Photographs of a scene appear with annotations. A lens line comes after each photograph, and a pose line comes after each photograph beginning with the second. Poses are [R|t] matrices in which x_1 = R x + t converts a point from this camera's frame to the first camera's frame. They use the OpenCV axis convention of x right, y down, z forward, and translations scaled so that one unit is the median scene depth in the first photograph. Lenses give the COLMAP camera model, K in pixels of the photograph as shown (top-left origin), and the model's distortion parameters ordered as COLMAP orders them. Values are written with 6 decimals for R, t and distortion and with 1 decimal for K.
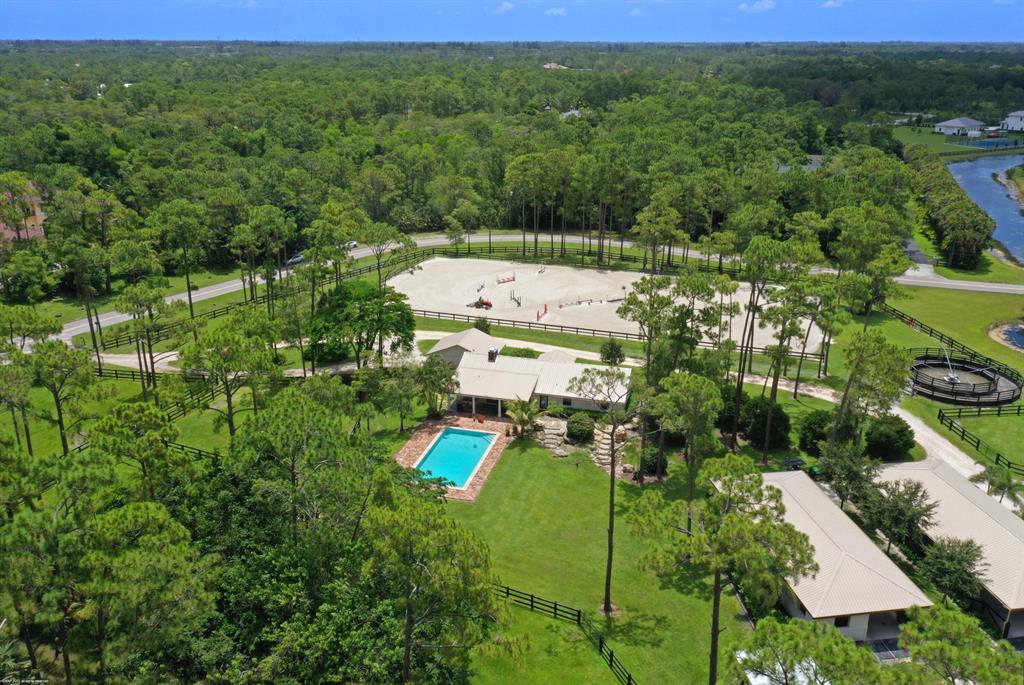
lens RADIAL K [[861.4, 0, 512.0], [0, 861.4, 342.5], [0, 0, 1]] dist [-0.008470, 0.000624]
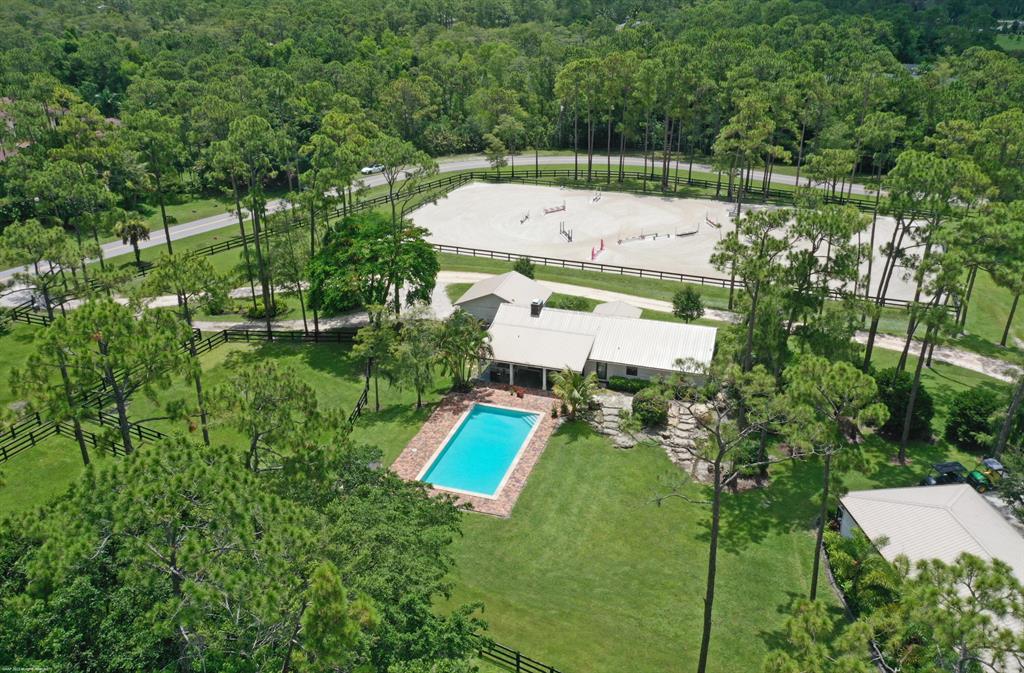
lens RADIAL K [[867.2, 0, 512.0], [0, 867.2, 336.5], [0, 0, 1]] dist [0.010126, 0.000814]
pose [[0.998399, 0.008711, -0.055888, -0.000225], [-0.004368, 0.996993, 0.077369, -0.019149], [0.056394, -0.077001, 0.995435, 0.192467]]
